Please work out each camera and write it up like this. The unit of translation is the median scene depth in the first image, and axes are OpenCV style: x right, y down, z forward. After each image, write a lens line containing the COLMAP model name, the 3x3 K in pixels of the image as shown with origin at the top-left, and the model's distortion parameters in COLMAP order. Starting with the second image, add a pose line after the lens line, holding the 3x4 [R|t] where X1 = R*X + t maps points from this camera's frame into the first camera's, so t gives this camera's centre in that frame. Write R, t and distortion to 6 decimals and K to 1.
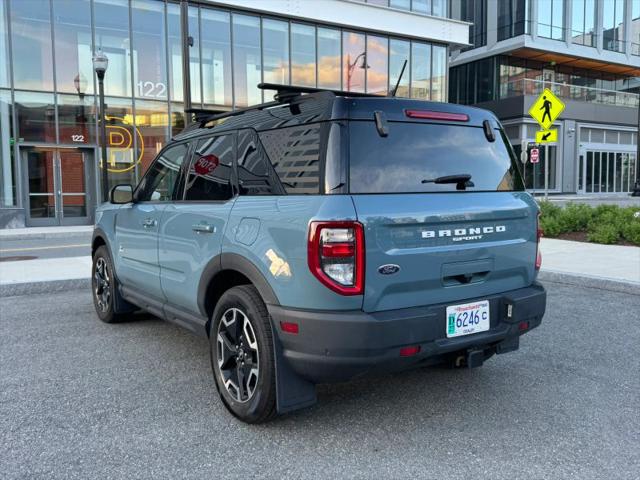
lens RADIAL K [[549.4, 0, 308.1], [0, 549.4, 233.4], [0, 0, 1]] dist [0.077338, -0.144490]
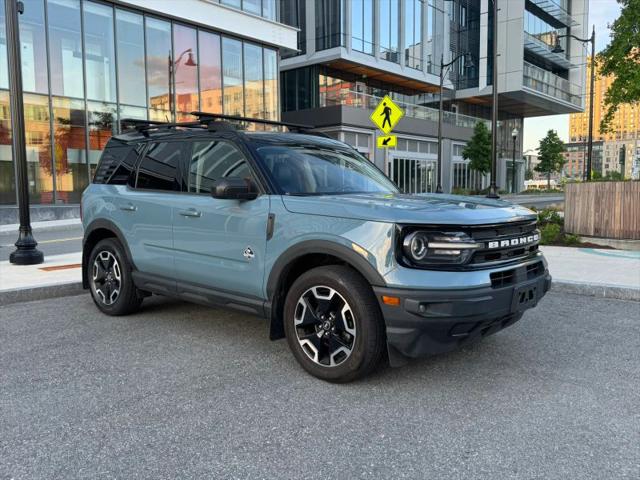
lens RADIAL K [[549.4, 0, 307.1], [0, 549.4, 239.1], [0, 0, 1]] dist [0.077338, -0.144490]
pose [[0.948712, -0.023956, 0.315232, -0.126474], [0.022569, 0.999713, 0.008050, -0.002305], [-0.315334, -0.000522, 0.948981, 0.145453]]
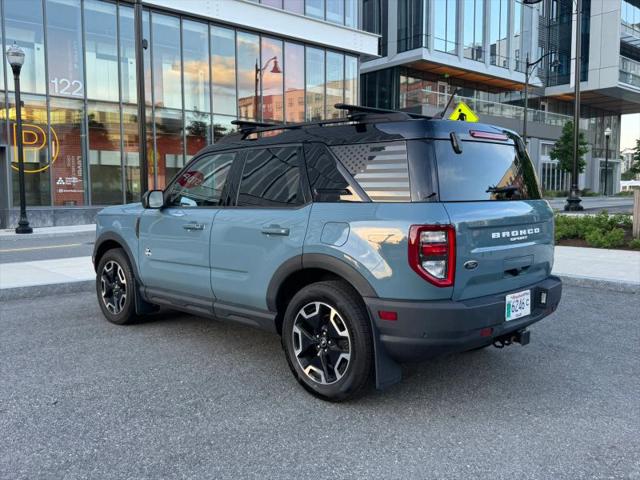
lens RADIAL K [[549.4, 0, 305.2], [0, 549.4, 236.0], [0, 0, 1]] dist [0.077338, -0.144490]
pose [[0.984726, -0.006644, 0.173986, -0.169225], [0.006666, 0.999978, 0.000461, -0.000183], [-0.173985, 0.000705, 0.984748, -0.051108]]
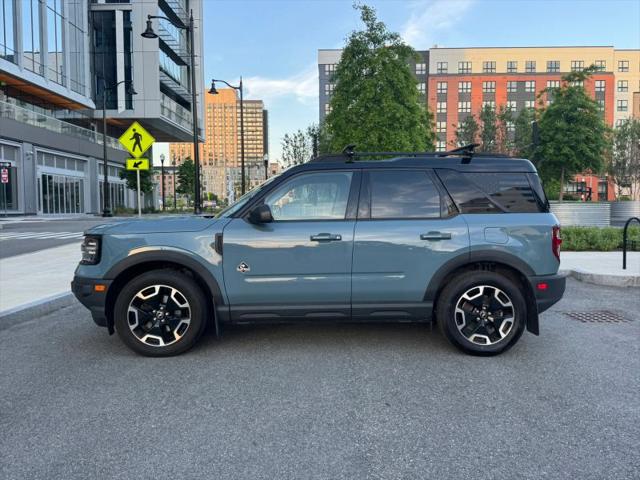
lens RADIAL K [[535.2, 0, 314.8], [0, 535.2, 234.3], [0, 0, 1]] dist [0.040083, -0.057880]
pose [[0.544064, -0.028161, 0.838571, -0.796726], [0.057907, 0.998314, -0.004044, -0.015199], [-0.837043, 0.050759, 0.544777, 0.268027]]
